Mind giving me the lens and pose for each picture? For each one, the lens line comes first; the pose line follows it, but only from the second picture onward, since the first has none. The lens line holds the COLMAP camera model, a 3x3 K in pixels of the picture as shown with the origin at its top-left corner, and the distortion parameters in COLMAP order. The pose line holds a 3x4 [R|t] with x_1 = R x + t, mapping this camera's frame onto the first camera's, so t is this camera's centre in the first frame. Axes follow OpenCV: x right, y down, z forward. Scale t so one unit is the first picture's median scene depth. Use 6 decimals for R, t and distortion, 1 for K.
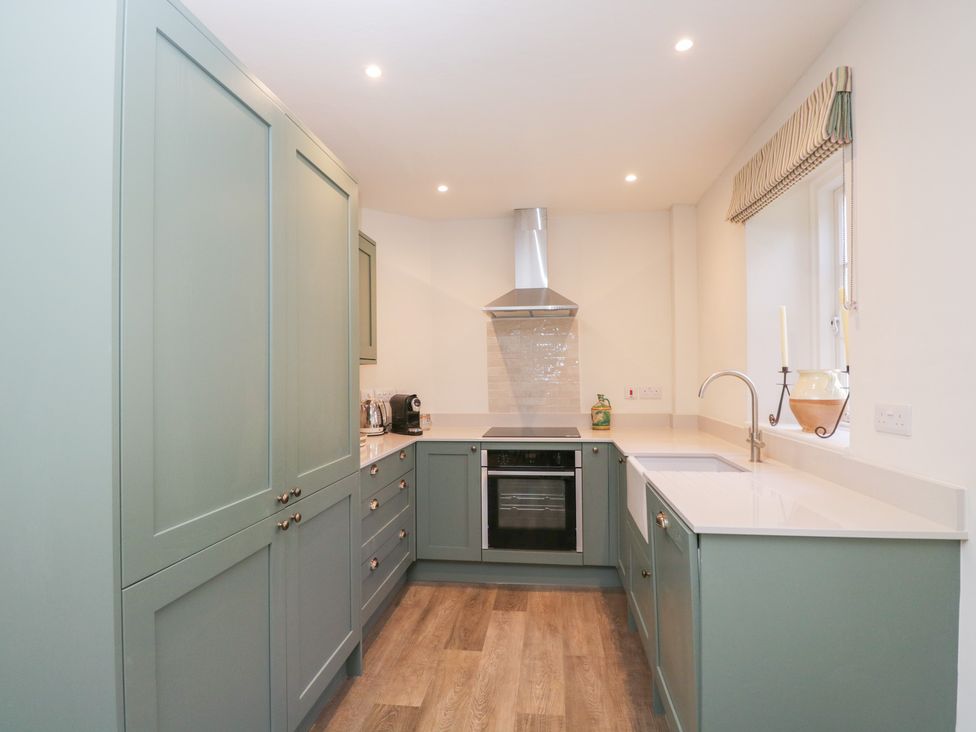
lens RADIAL K [[509.7, 0, 482.7], [0, 509.7, 368.7], [0, 0, 1]] dist [0.001308, -0.013950]
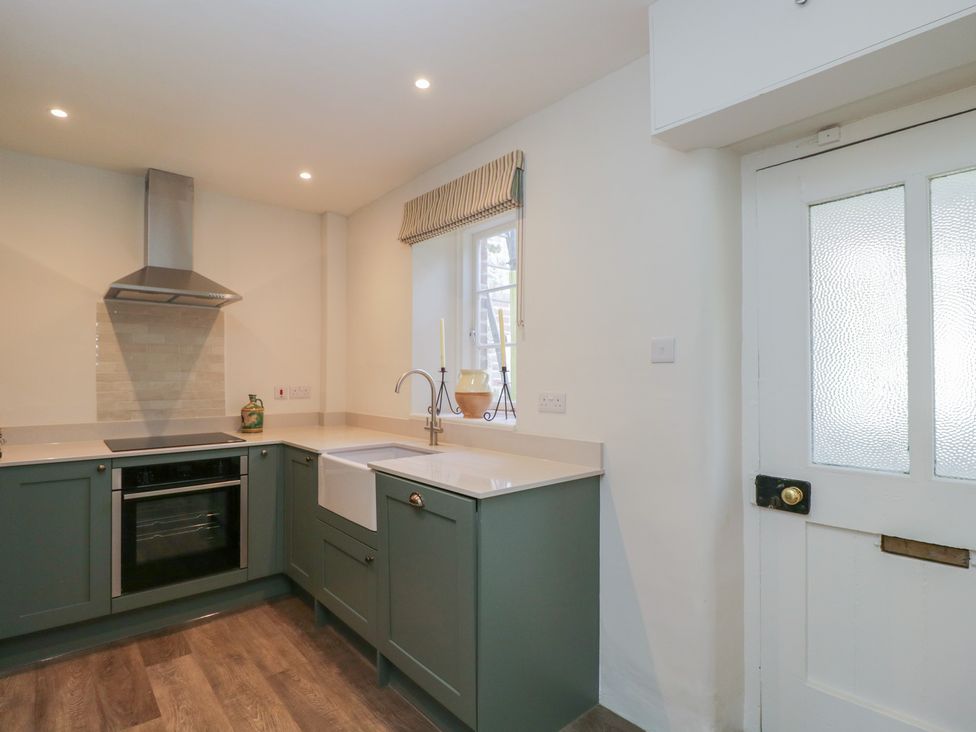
lens RADIAL K [[509.7, 0, 482.7], [0, 509.7, 368.7], [0, 0, 1]] dist [0.001308, -0.013950]
pose [[0.666226, 0.020142, 0.745477, -0.212992], [-0.014180, 0.999797, -0.014341, 0.012264], [-0.745615, -0.001017, 0.666377, 0.079858]]
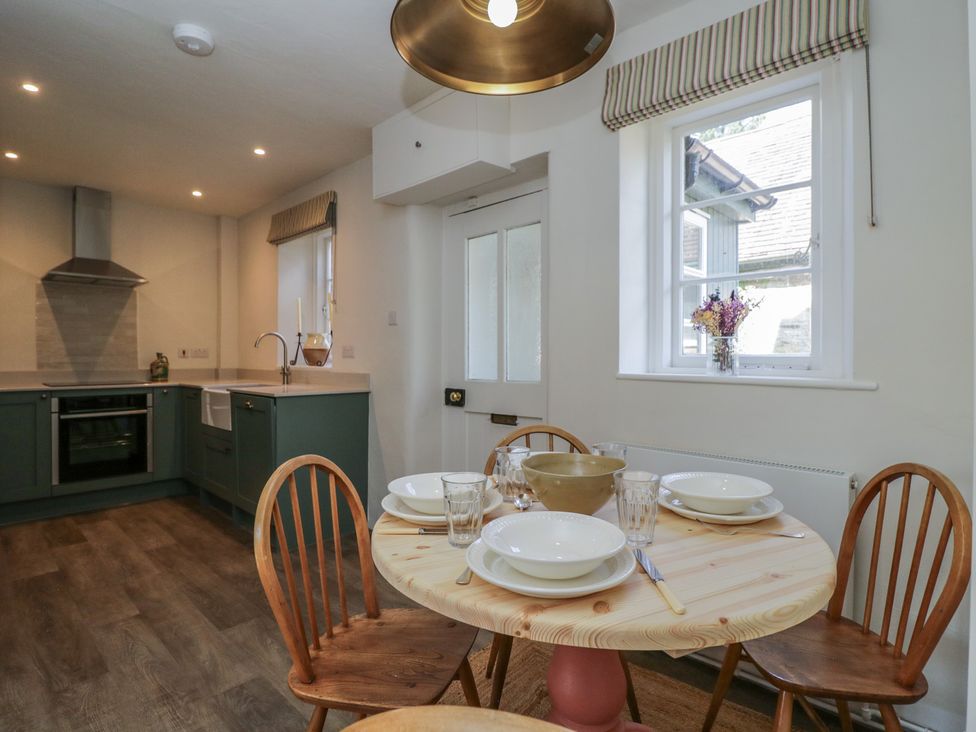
lens RADIAL K [[523.9, 0, 494.4], [0, 523.9, 359.5], [0, 0, 1]] dist [0.010548, -0.015995]
pose [[0.587605, 0.008082, 0.809108, -0.381129], [-0.015255, 0.999883, 0.001091, 0.061021], [-0.809004, -0.012984, 0.587659, -0.489623]]
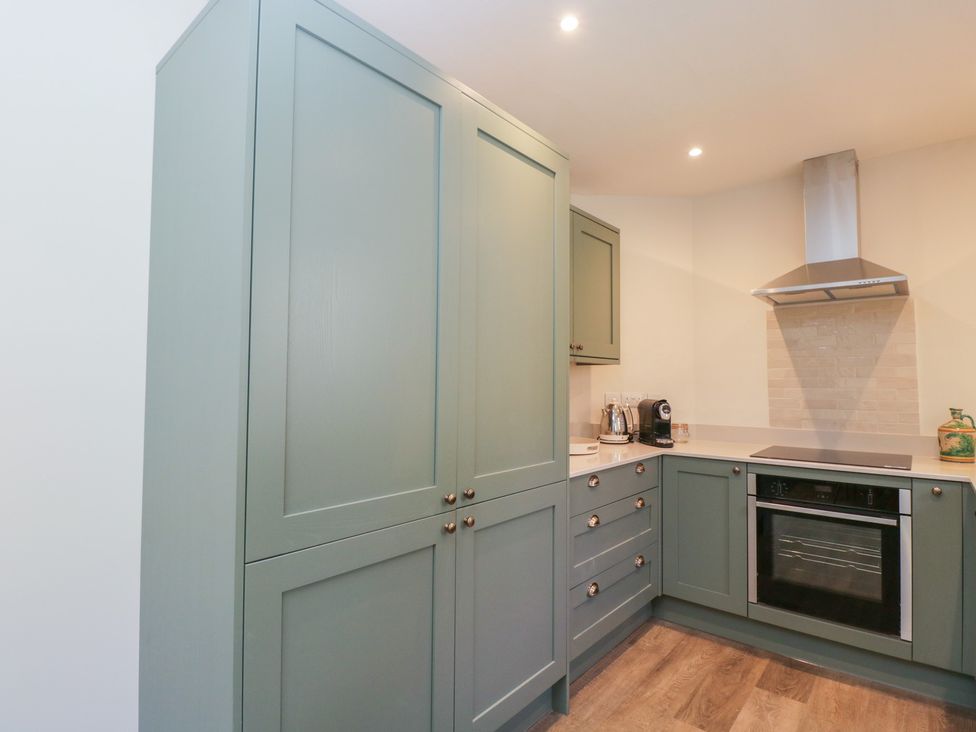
lens RADIAL K [[508.2, 0, 482.4], [0, 508.2, 366.1], [0, 0, 1]] dist [0.002169, -0.014801]
pose [[0.835476, -0.003804, -0.549514, 0.089615], [-0.008986, 0.999748, -0.020583, 0.016353], [0.549453, 0.022134, 0.835231, 0.132450]]
